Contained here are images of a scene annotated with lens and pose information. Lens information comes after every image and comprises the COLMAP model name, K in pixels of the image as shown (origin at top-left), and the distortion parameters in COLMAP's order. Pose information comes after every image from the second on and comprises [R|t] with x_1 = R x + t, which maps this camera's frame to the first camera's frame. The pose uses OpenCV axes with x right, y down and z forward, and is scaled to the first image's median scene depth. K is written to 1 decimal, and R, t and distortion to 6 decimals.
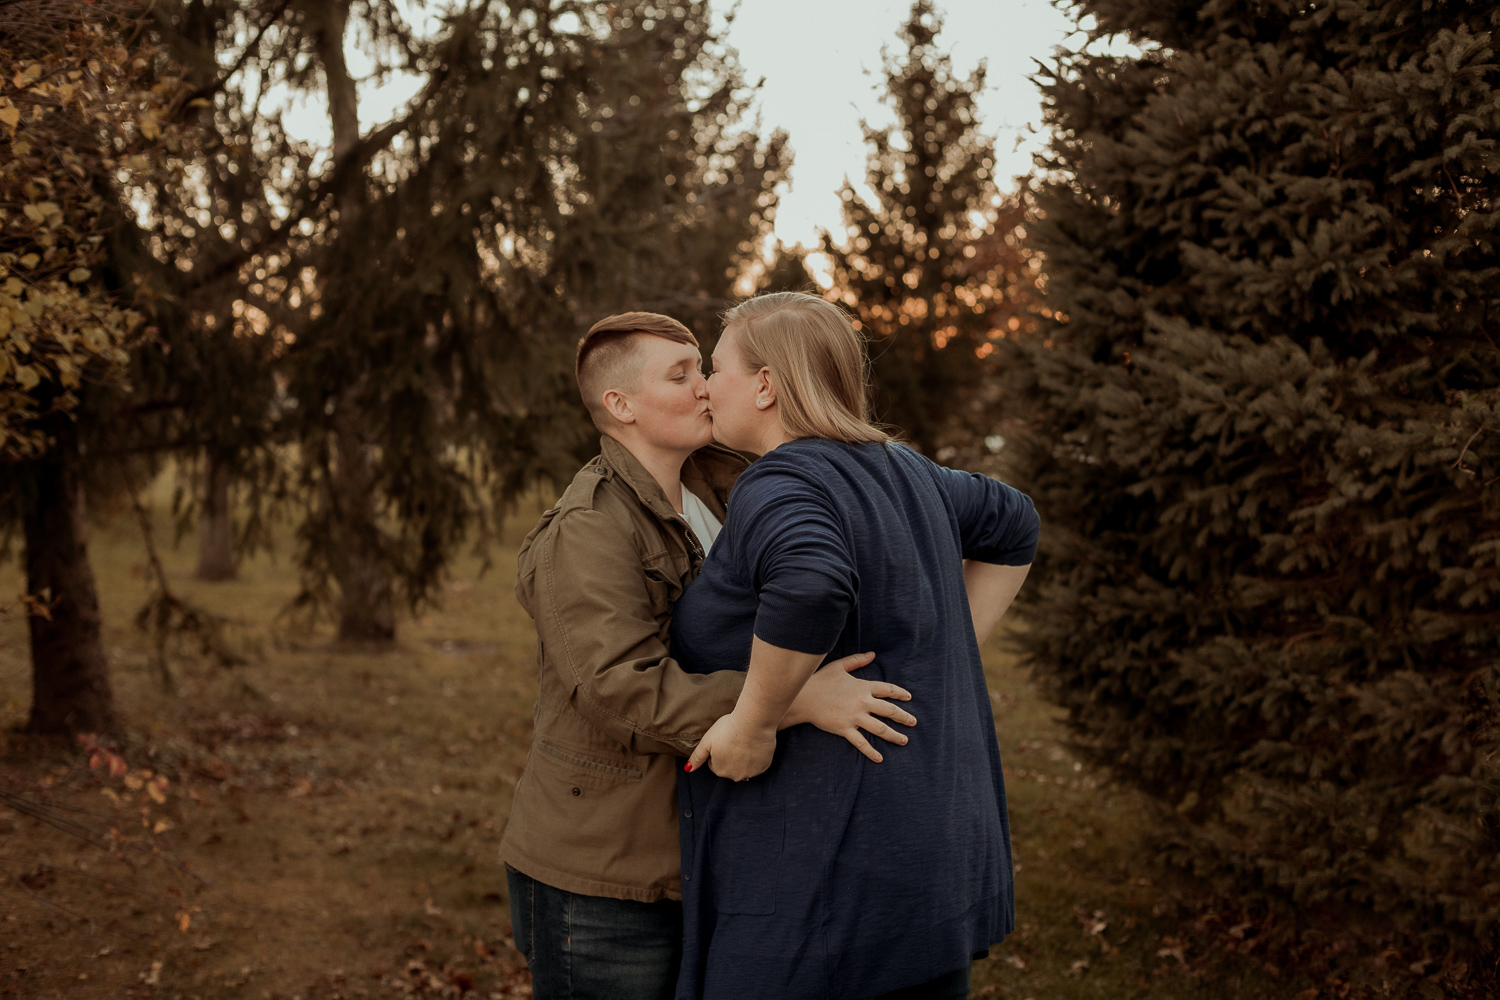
lens RADIAL K [[2164.2, 0, 744.8], [0, 2164.2, 495.3], [0, 0, 1]] dist [0.002900, 0.000000]
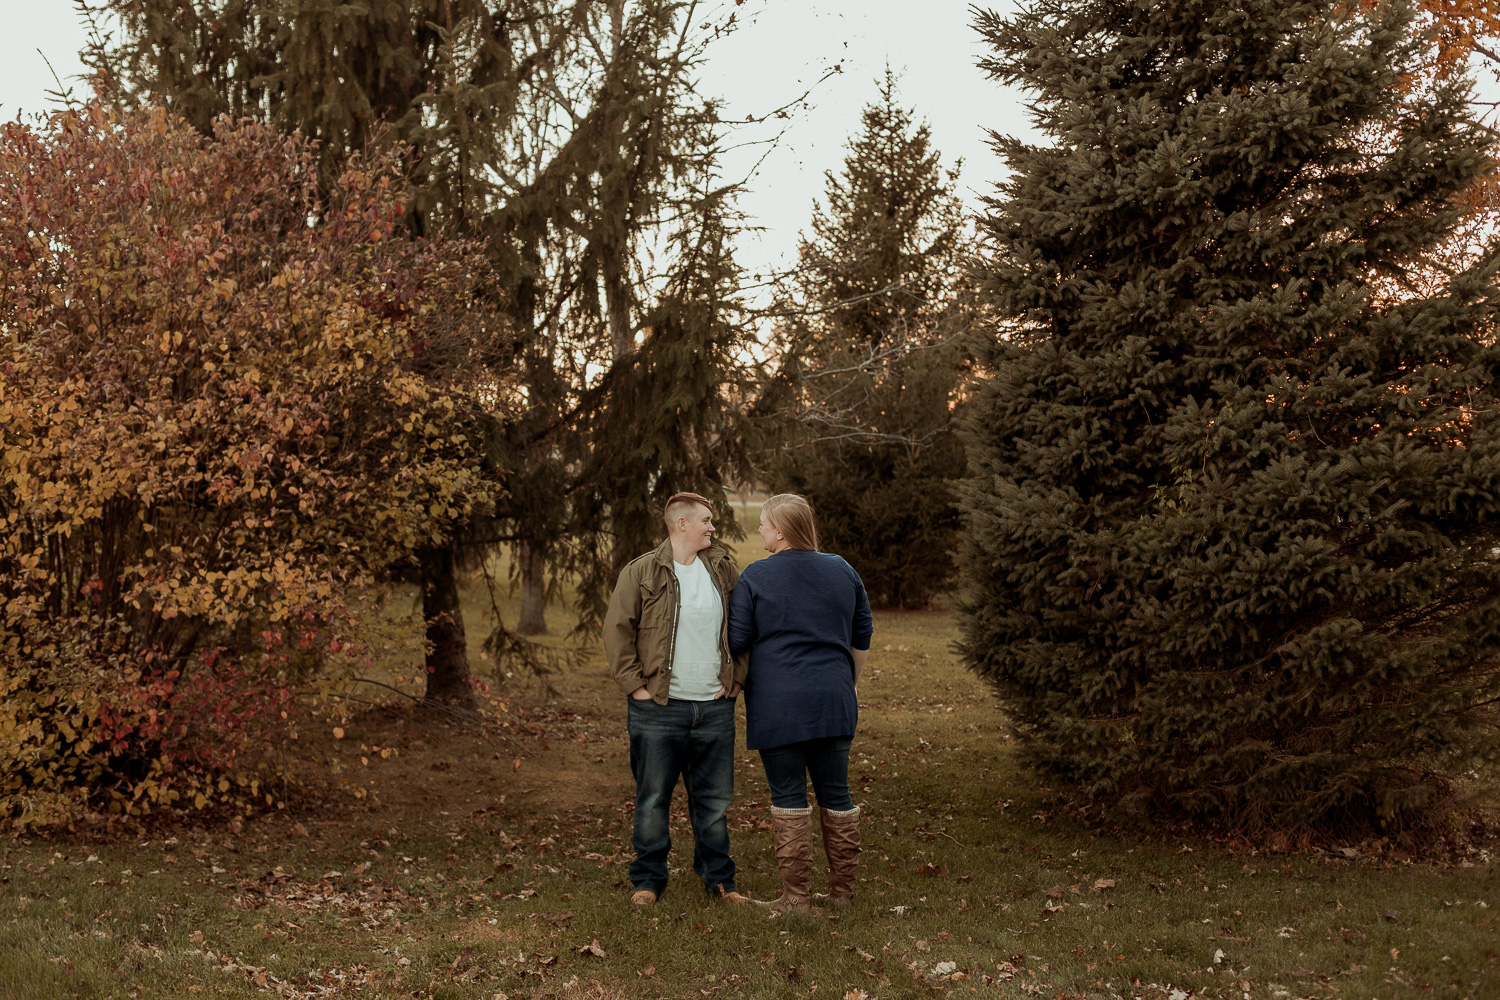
lens RADIAL K [[2164.2, 0, 750.8], [0, 2164.2, 496.9], [0, 0, 1]] dist [0.002900, 0.000000]
pose [[0.990408, -0.002810, -0.138148, 0.218284], [-0.002370, 0.999301, -0.037318, 0.009469], [0.138156, 0.037288, 0.989708, -0.898857]]
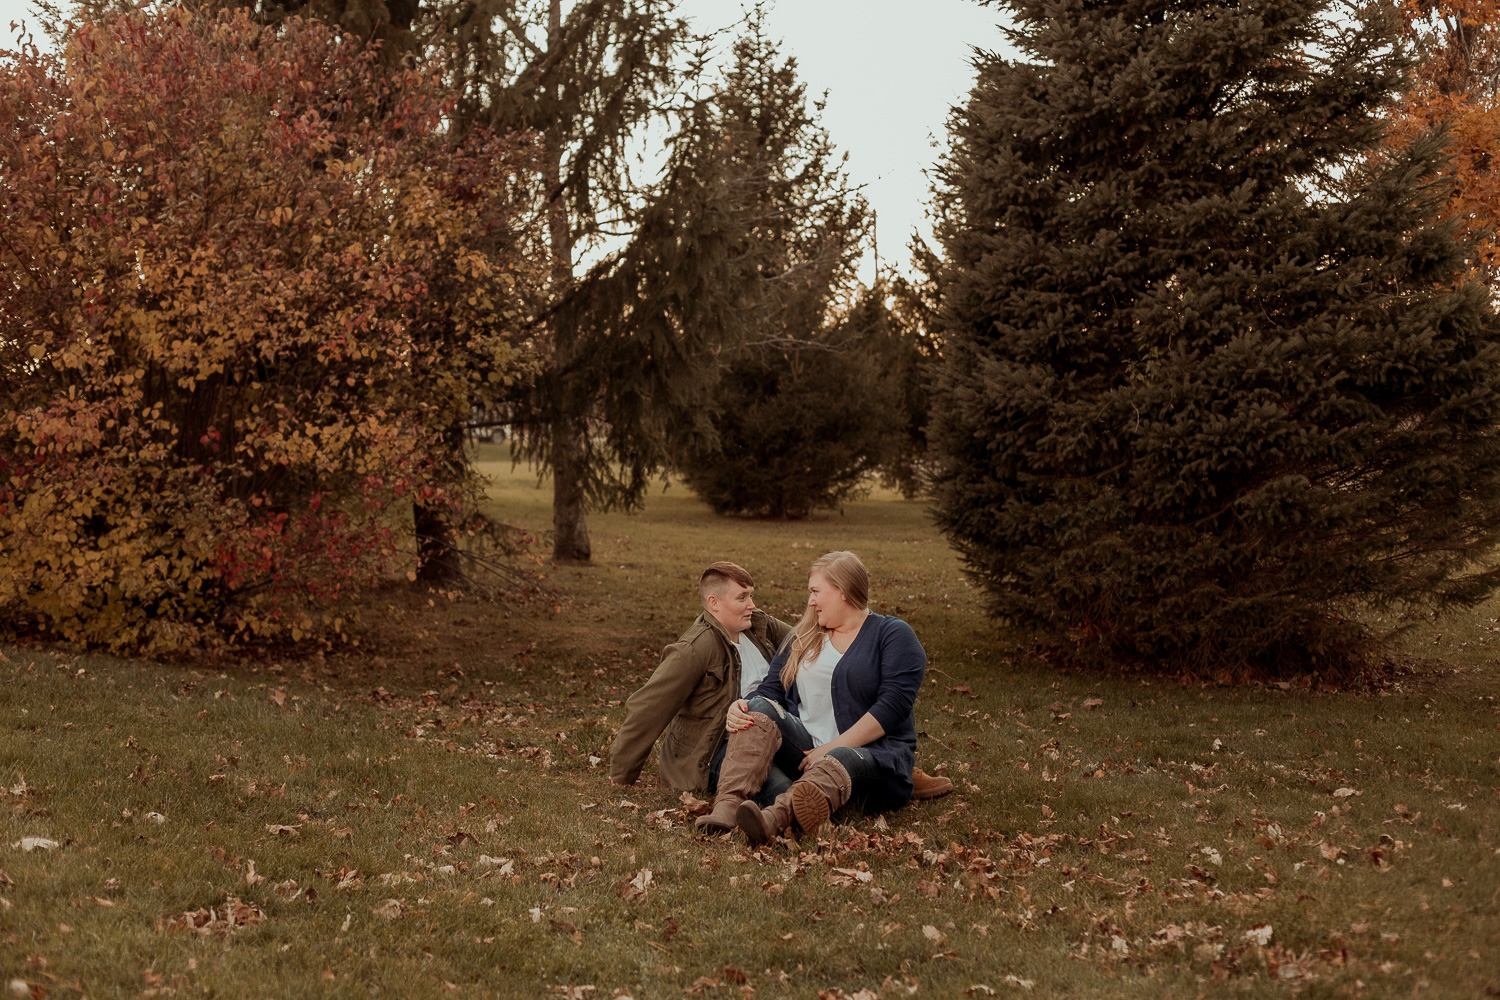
lens RADIAL K [[2164.2, 0, 754.0], [0, 2164.2, 498.2], [0, 0, 1]] dist [0.002900, 0.000000]
pose [[0.998966, 0.001759, -0.045435, 0.053389], [-0.002209, 0.999949, -0.009867, 0.079042], [0.045415, 0.009957, 0.998919, -1.117642]]
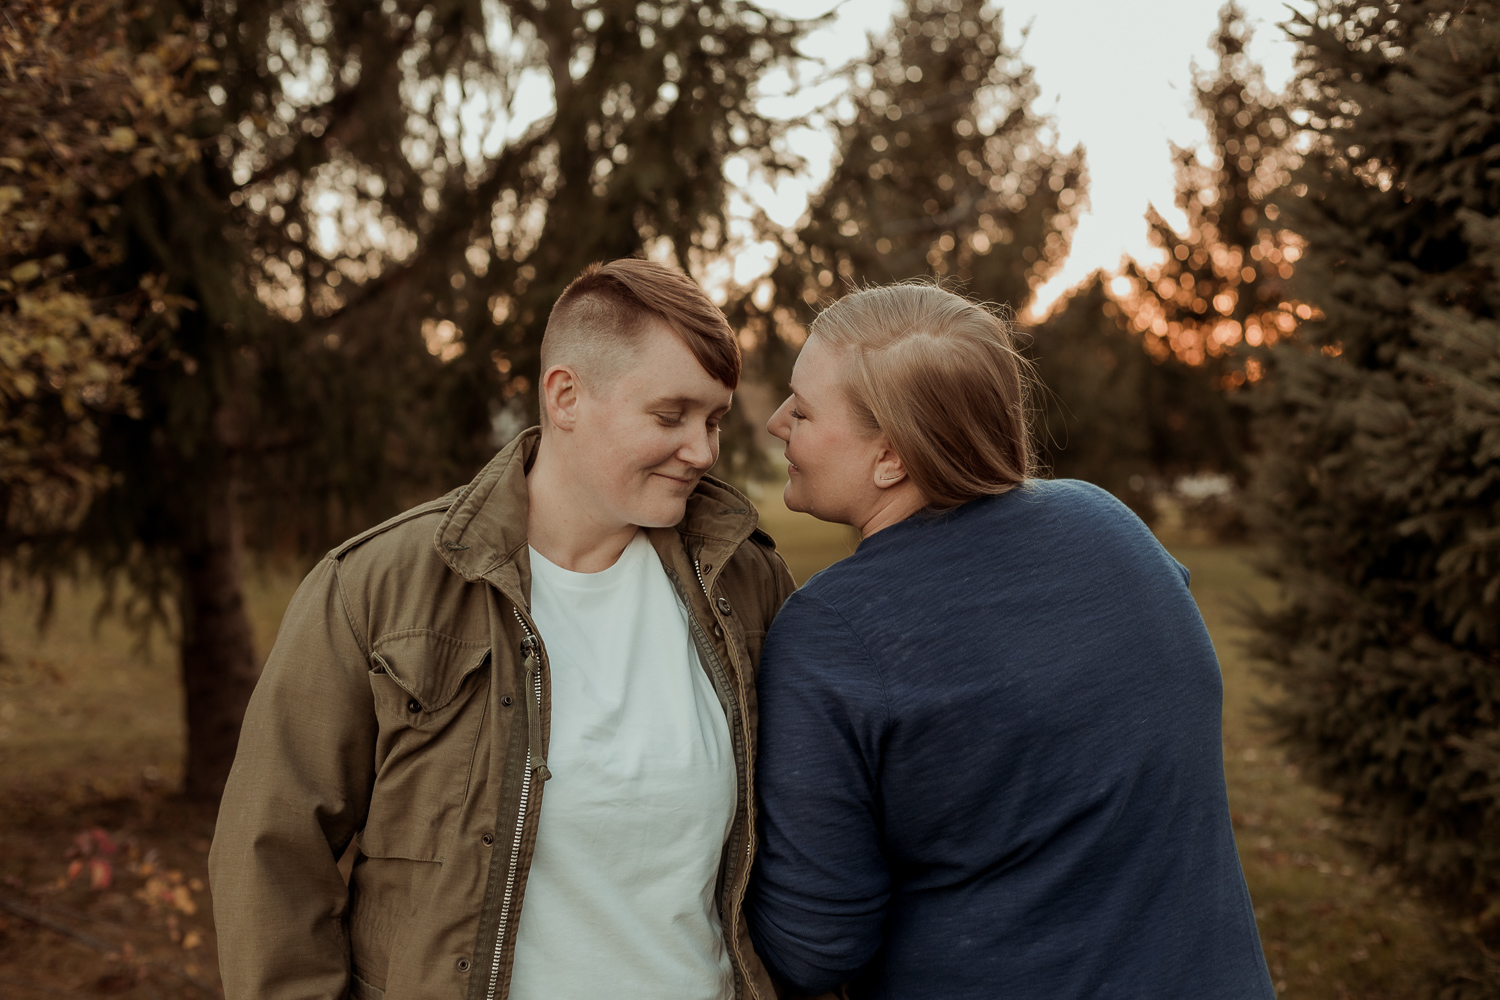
lens RADIAL K [[2164.2, 0, 747.5], [0, 2164.2, 495.6], [0, 0, 1]] dist [0.002900, 0.000000]
pose [[0.988815, -0.008553, -0.148900, 0.058341], [0.006038, 0.999831, -0.017336, -0.002178], [0.149024, 0.016243, 0.988700, 0.176934]]
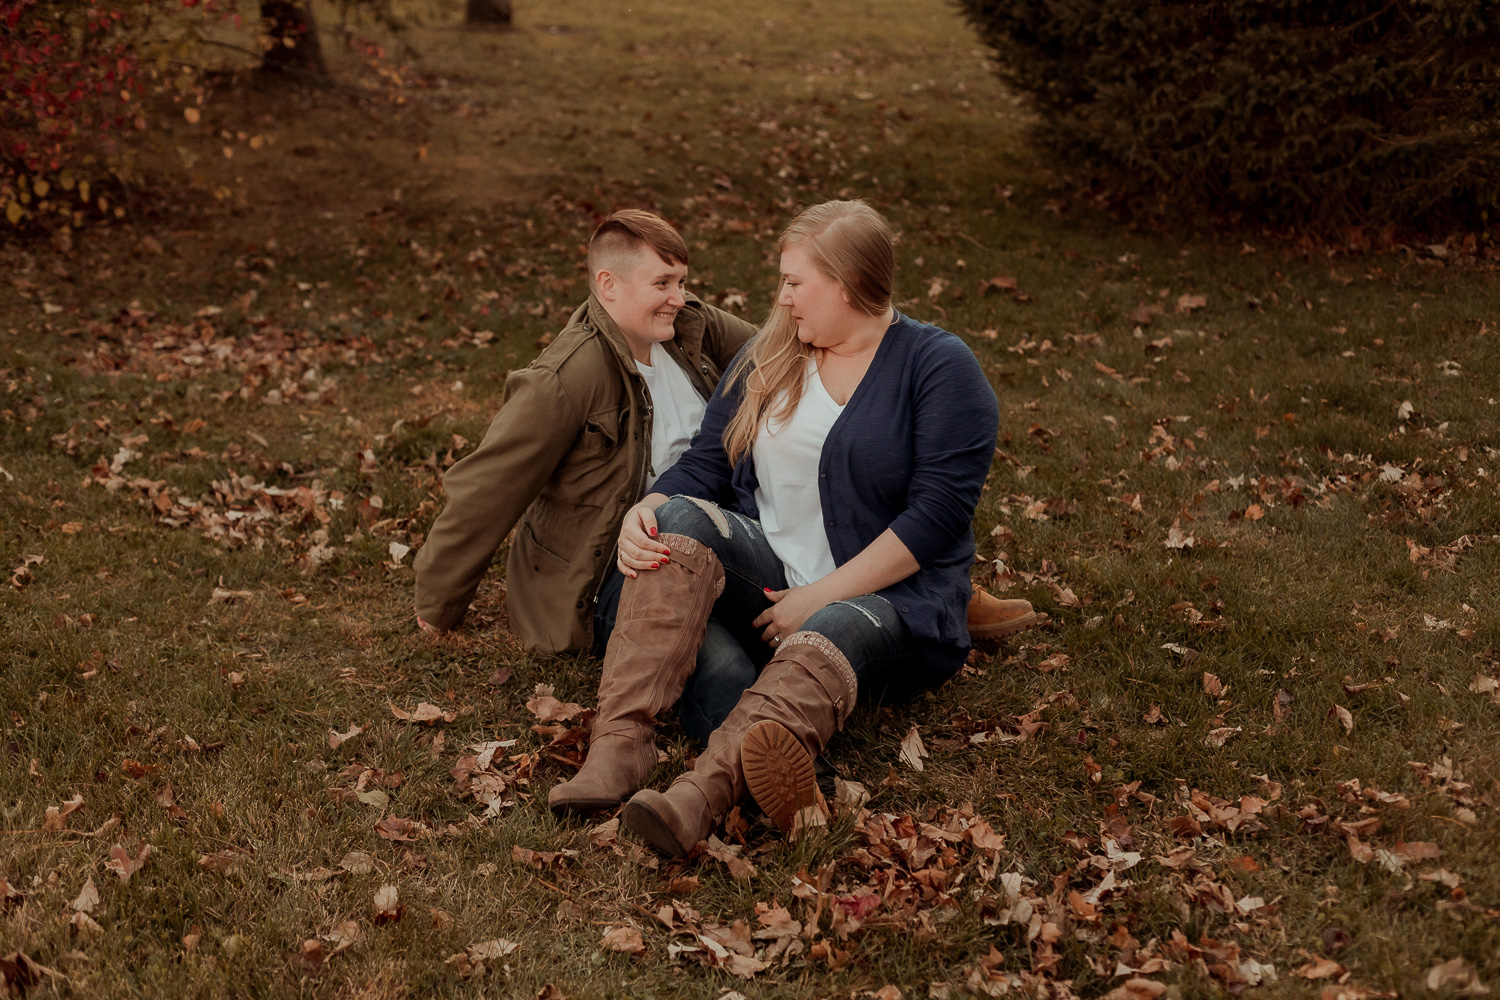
lens RADIAL K [[2164.2, 0, 749.8], [0, 2164.2, 500.7], [0, 0, 1]] dist [0.002900, 0.000000]
pose [[0.999312, 0.014375, -0.034202, 0.043303], [-0.005017, 0.965781, 0.259309, 0.018613], [0.036759, -0.258959, 0.965189, -0.542044]]
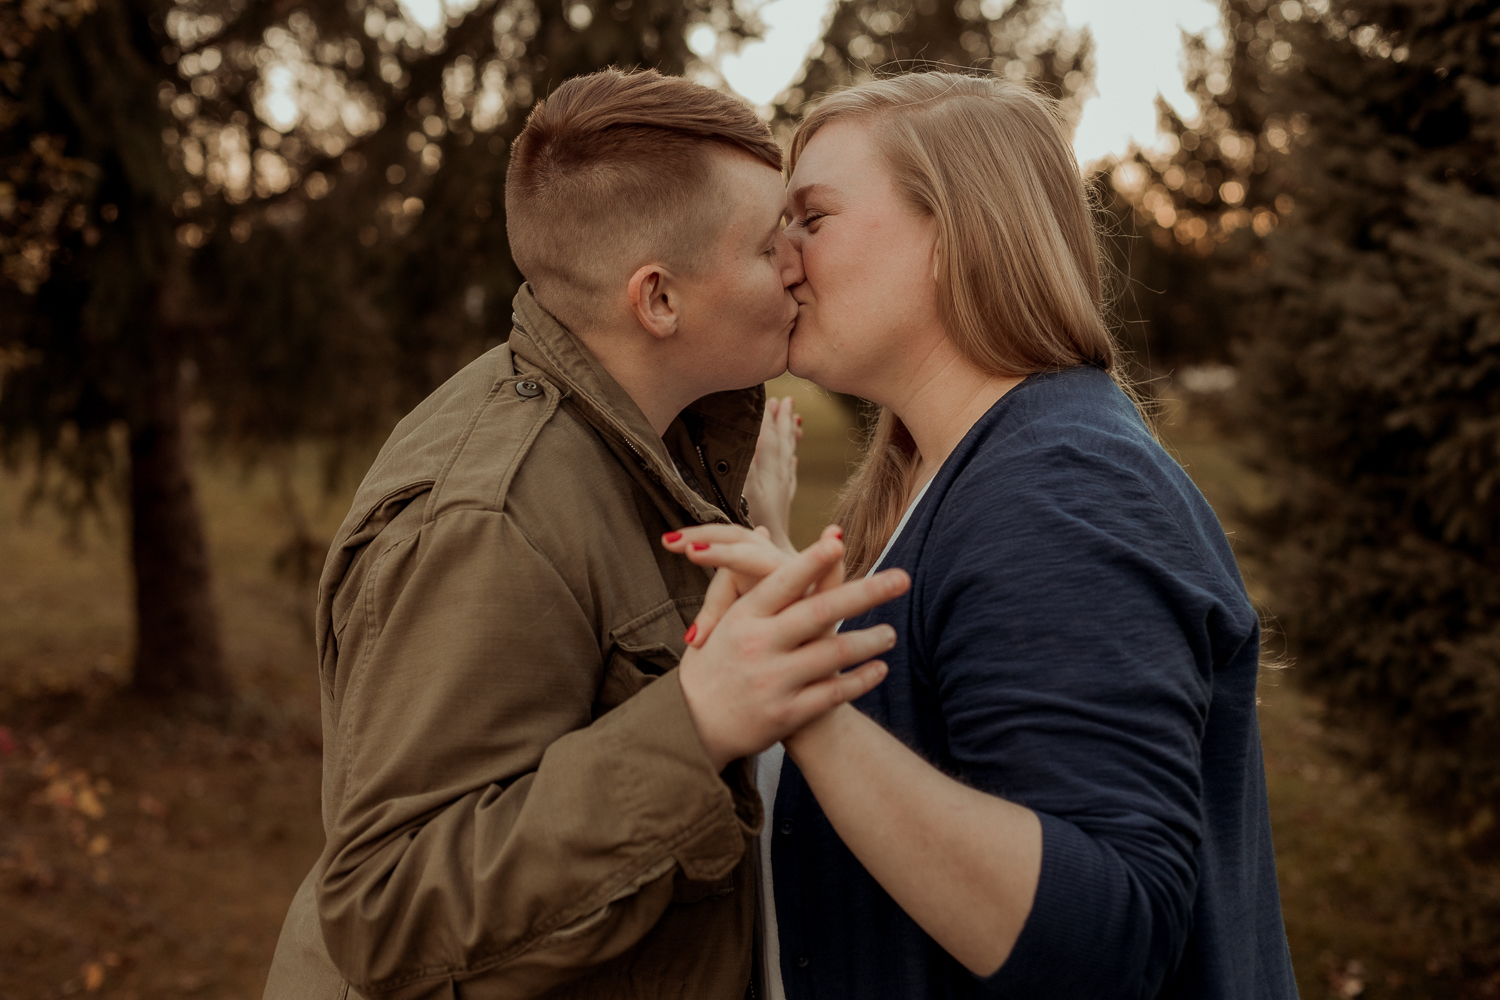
lens RADIAL K [[2164.2, 0, 747.4], [0, 2164.2, 491.0], [0, 0, 1]] dist [0.002900, 0.000000]
pose [[0.988266, 0.006592, -0.152600, 0.071734], [-0.001829, 0.999507, 0.031330, -0.001186], [0.152731, -0.030684, 0.987791, 0.225935]]
